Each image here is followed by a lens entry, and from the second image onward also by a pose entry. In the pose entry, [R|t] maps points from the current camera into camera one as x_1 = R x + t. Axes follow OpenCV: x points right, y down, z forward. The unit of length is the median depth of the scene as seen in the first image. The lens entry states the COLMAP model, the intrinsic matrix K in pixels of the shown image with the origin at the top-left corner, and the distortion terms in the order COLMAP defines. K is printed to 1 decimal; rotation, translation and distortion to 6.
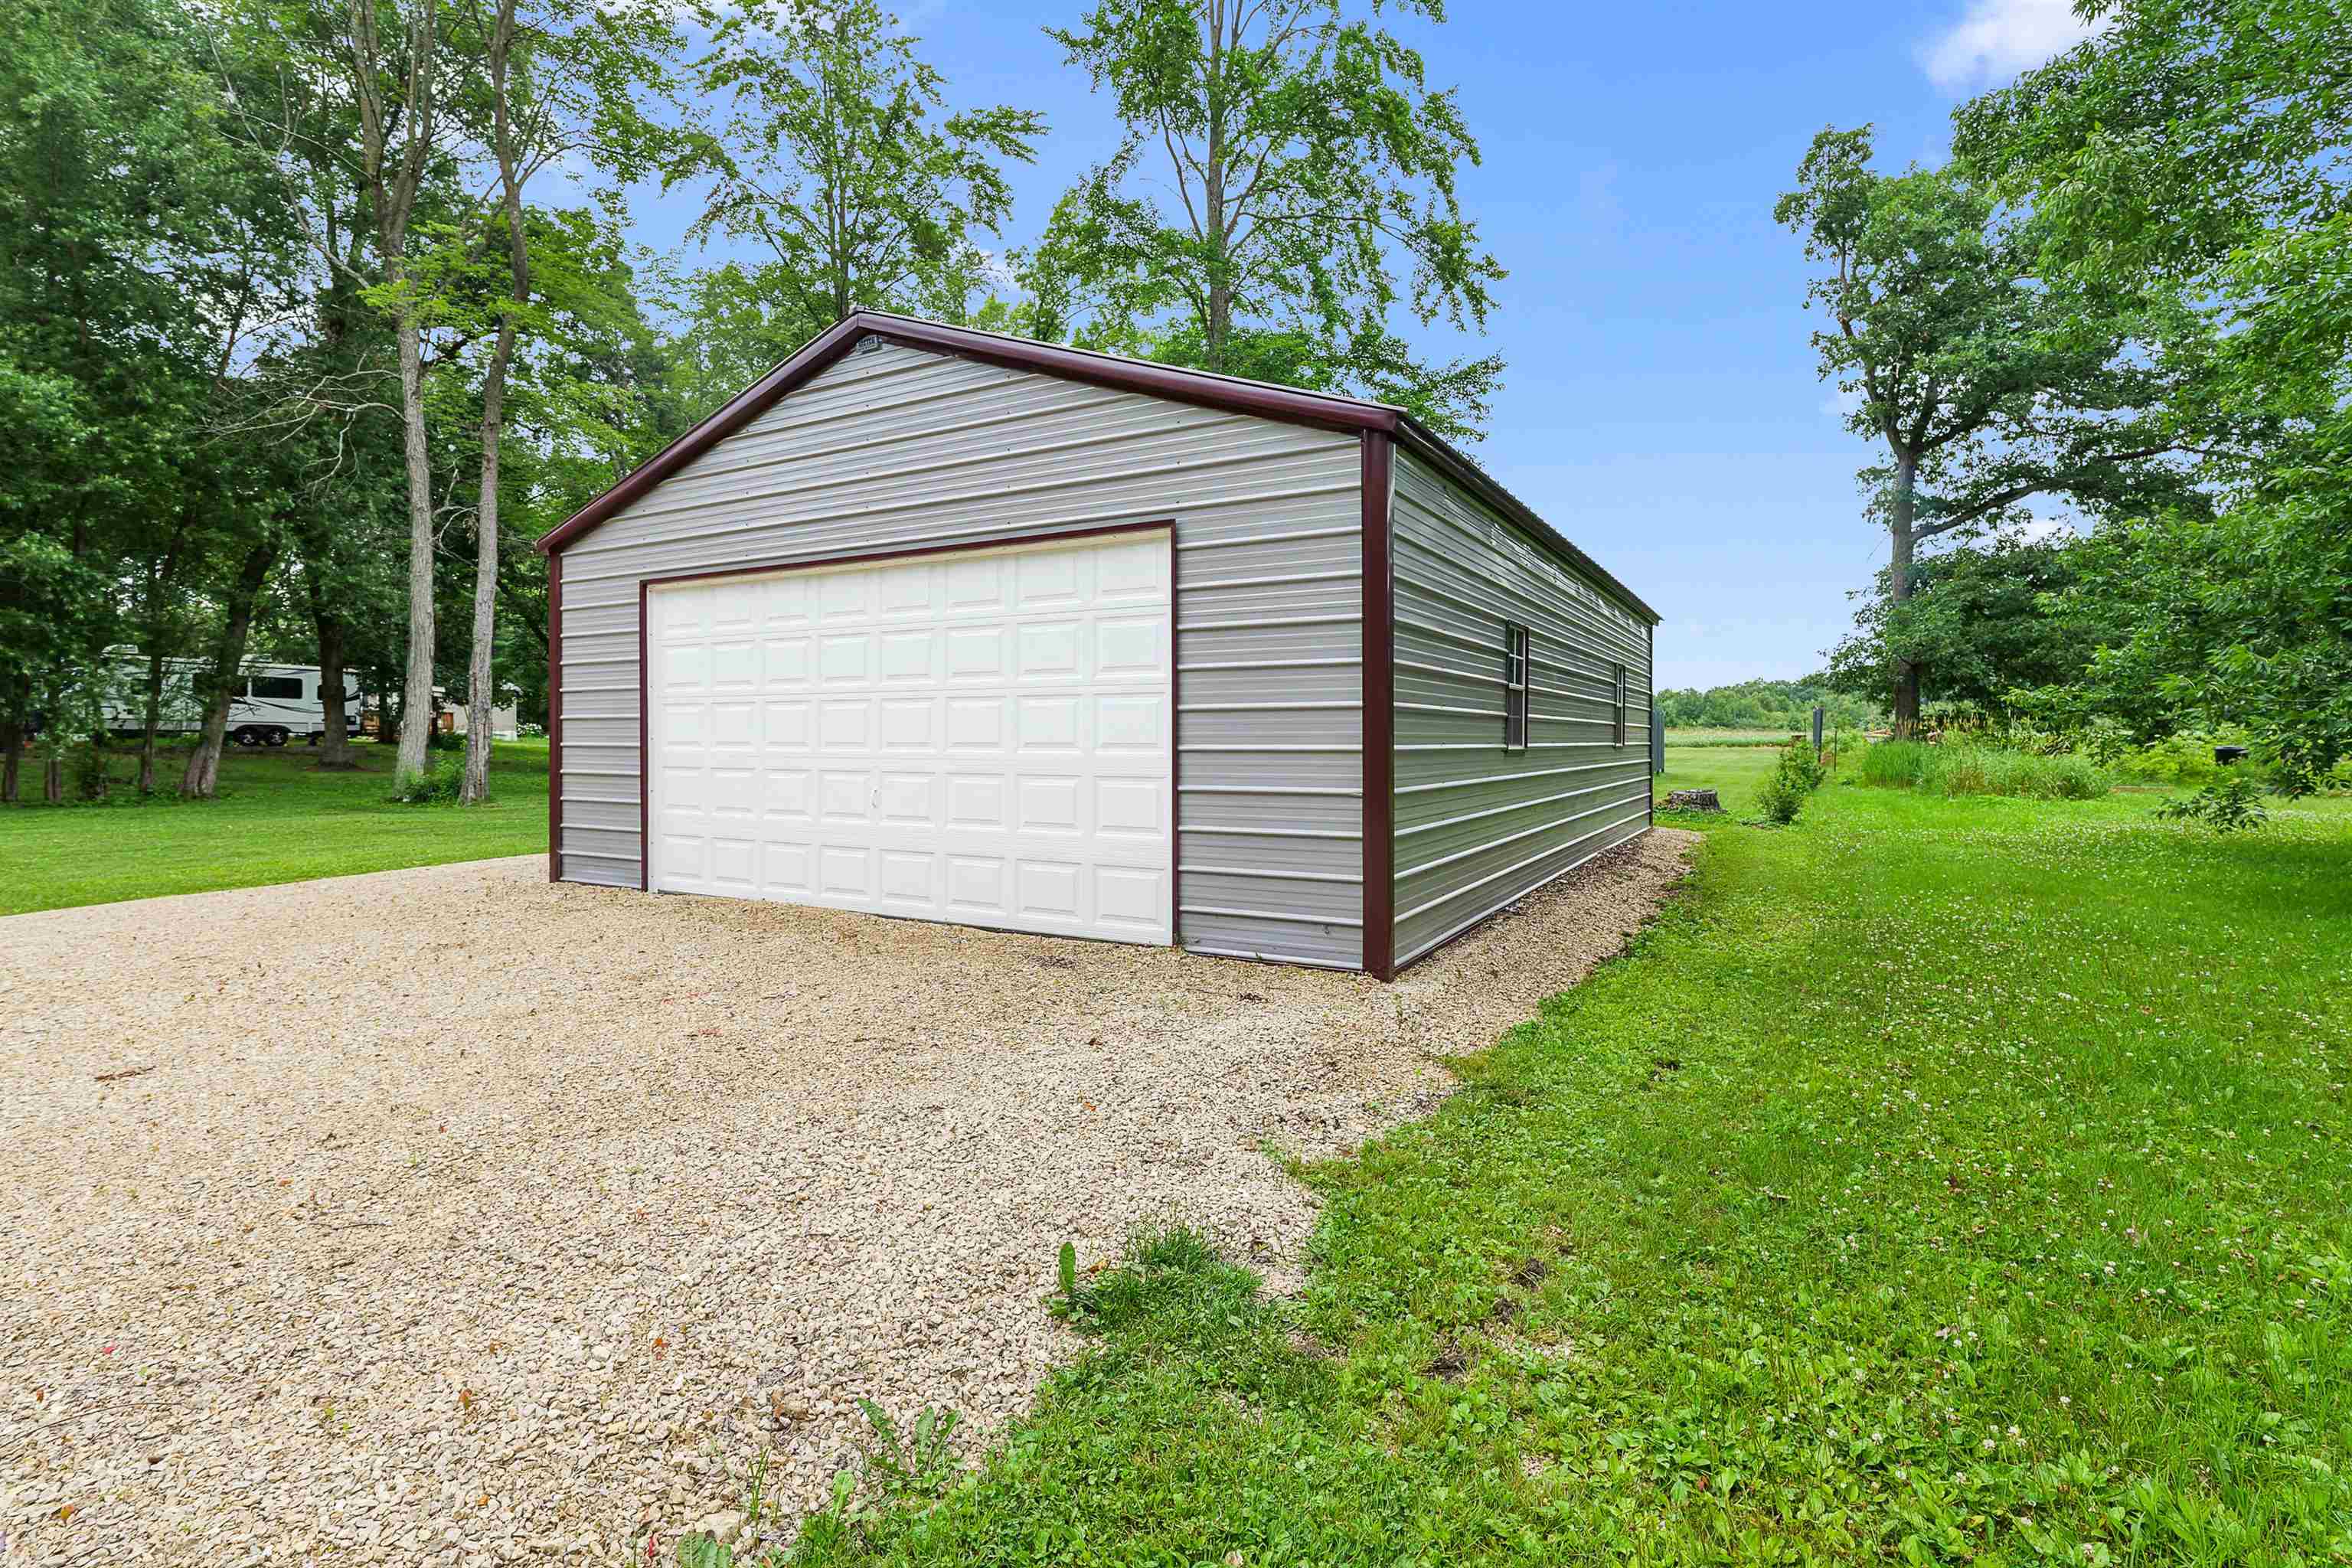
lens RADIAL K [[1100.7, 0, 1176.0], [0, 1100.7, 784.0], [0, 0, 1]] dist [-0.001717, -0.000126]
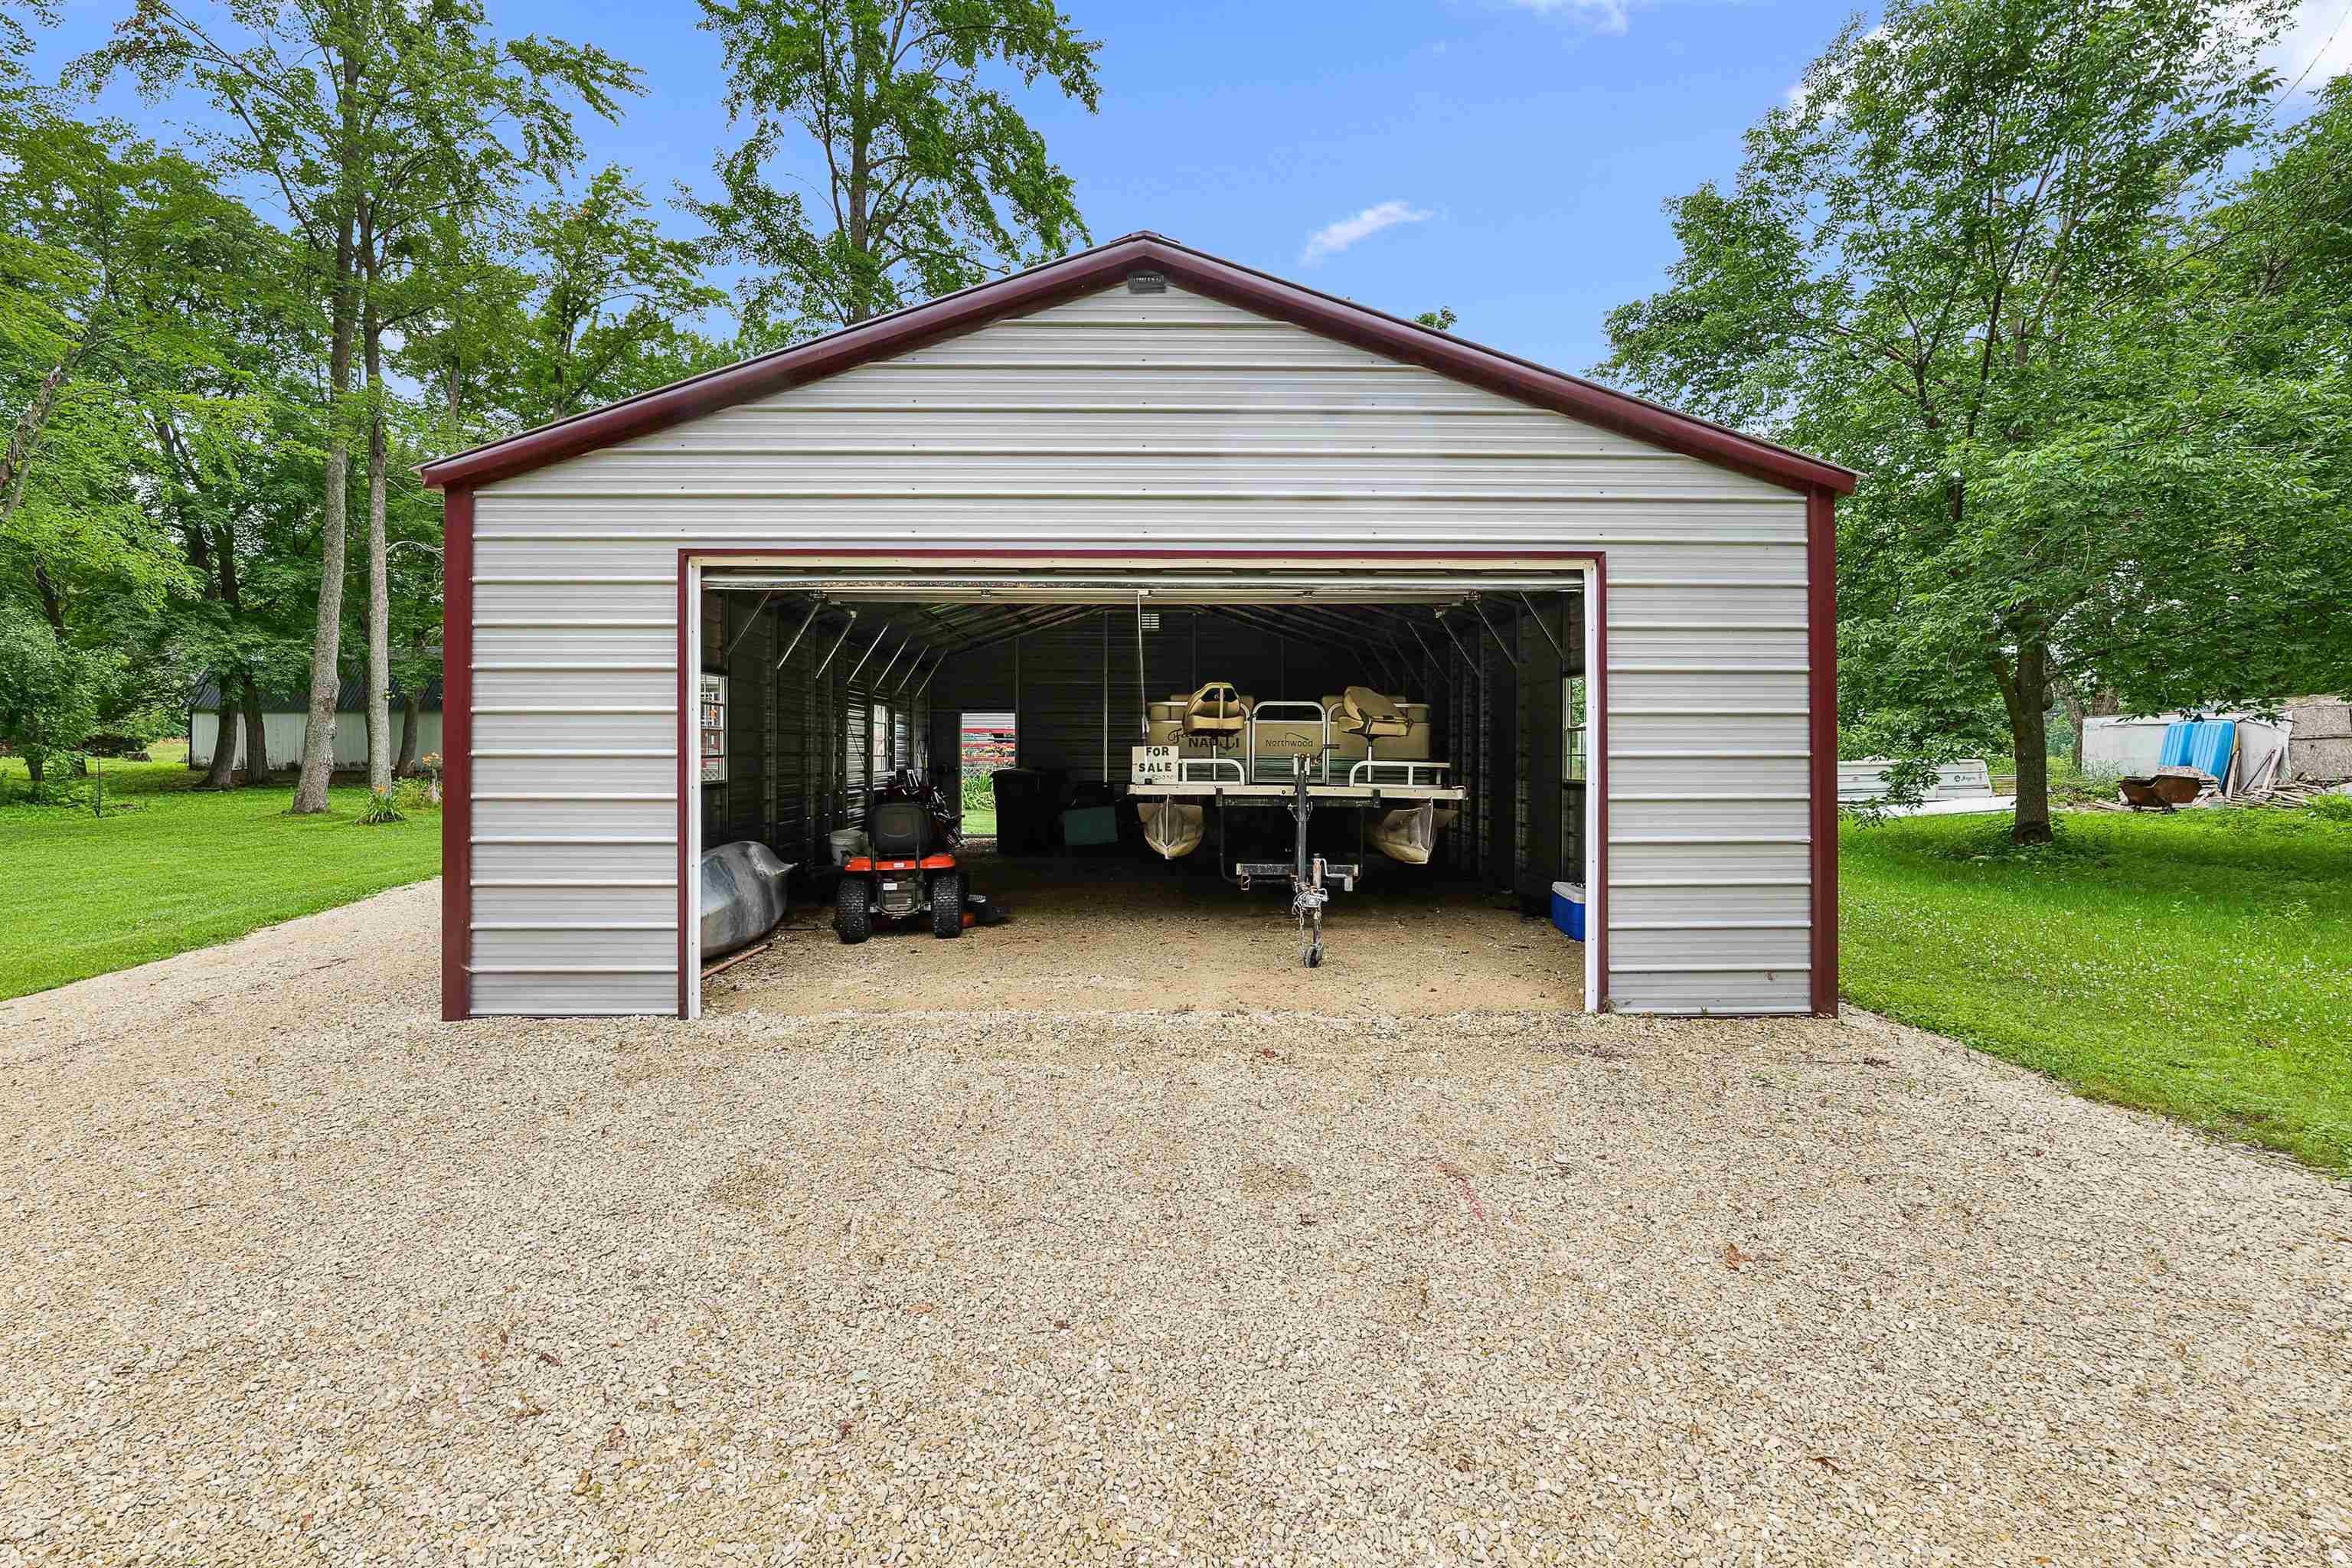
lens RADIAL K [[1026.5, 0, 1176.0], [0, 1026.5, 784.0], [0, 0, 1]] dist [-0.018120, 0.000454]
pose [[0.858572, -0.004662, 0.512671, -0.511020], [0.020897, 0.999446, -0.025908, -0.019310], [-0.512266, 0.032957, 0.858194, 0.300897]]
